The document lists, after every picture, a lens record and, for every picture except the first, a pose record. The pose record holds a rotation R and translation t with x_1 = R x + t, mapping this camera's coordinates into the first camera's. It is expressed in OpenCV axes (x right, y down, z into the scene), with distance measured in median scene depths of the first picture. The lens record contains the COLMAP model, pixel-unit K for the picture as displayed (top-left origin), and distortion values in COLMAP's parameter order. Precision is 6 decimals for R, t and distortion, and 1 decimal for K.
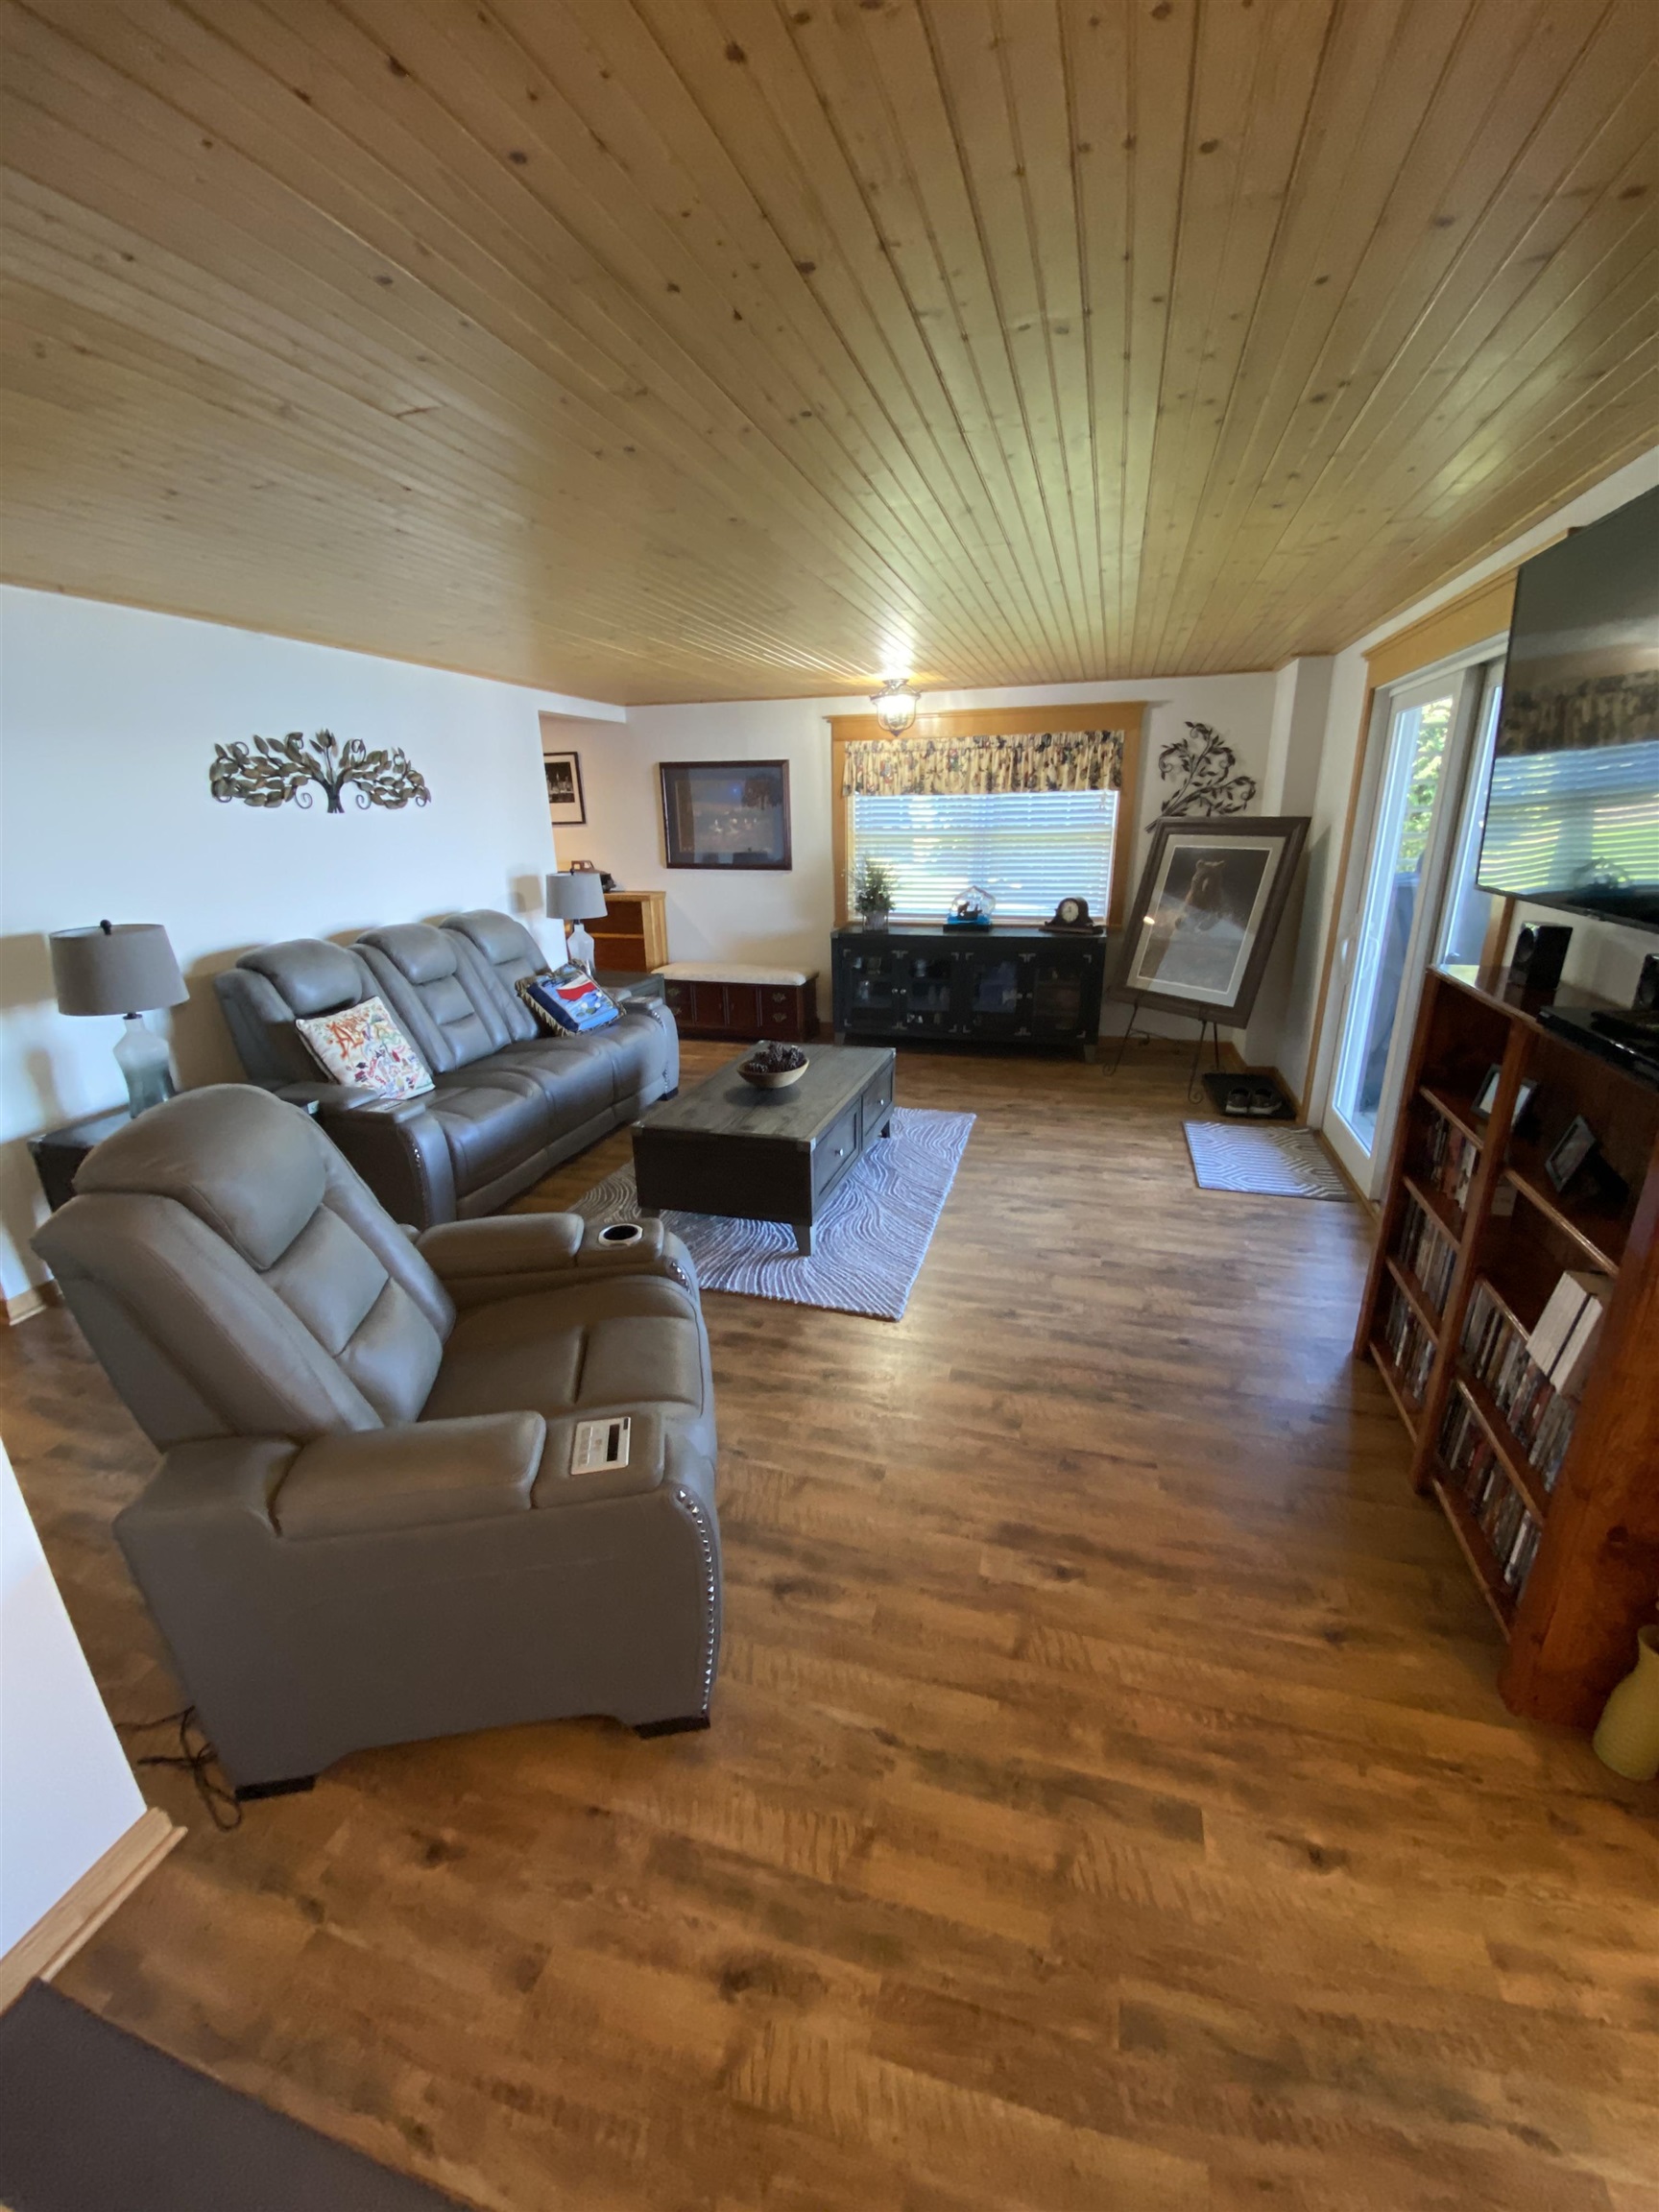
lens RADIAL K [[894.0, 0, 825.1], [0, 894.0, 1110.1], [0, 0, 1]] dist [0.022715, -0.020285]
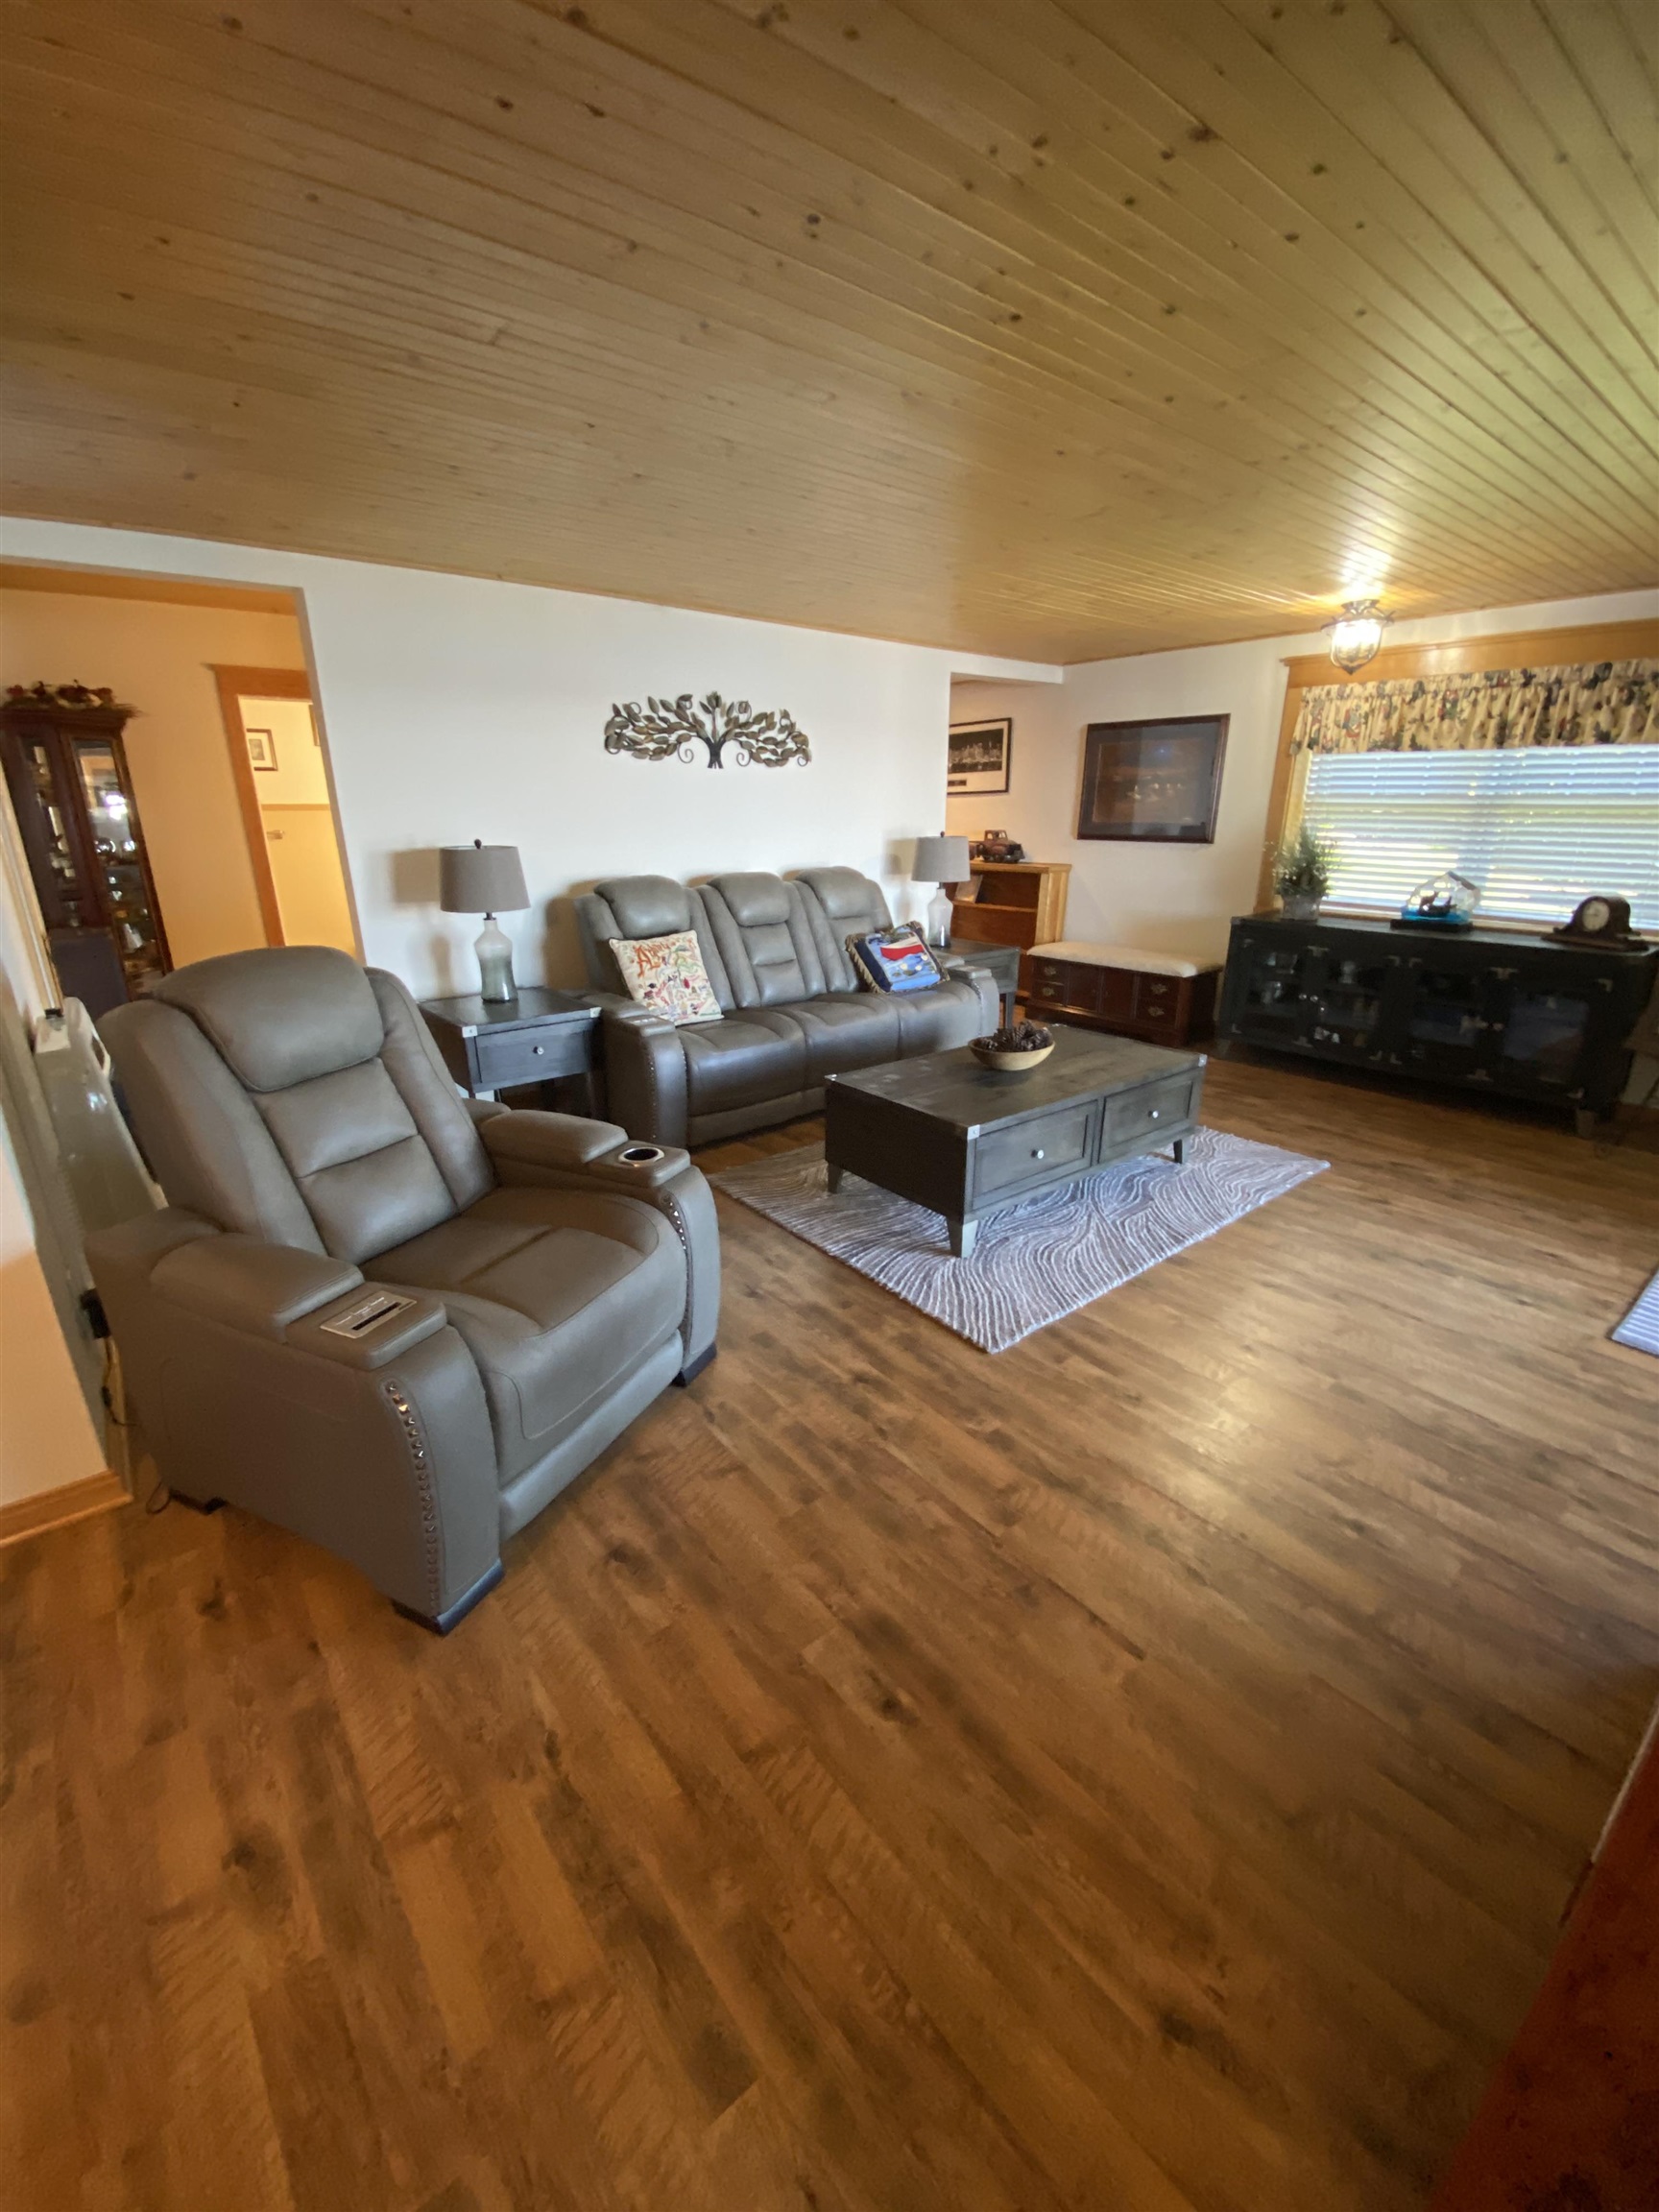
lens RADIAL K [[894.0, 0, 825.1], [0, 894.0, 1110.1], [0, 0, 1]] dist [0.022715, -0.020285]
pose [[0.825368, 0.194015, -0.530214, 0.249374], [-0.190399, 0.979740, 0.062117, -0.006703], [0.531523, 0.049682, 0.845586, 0.145384]]
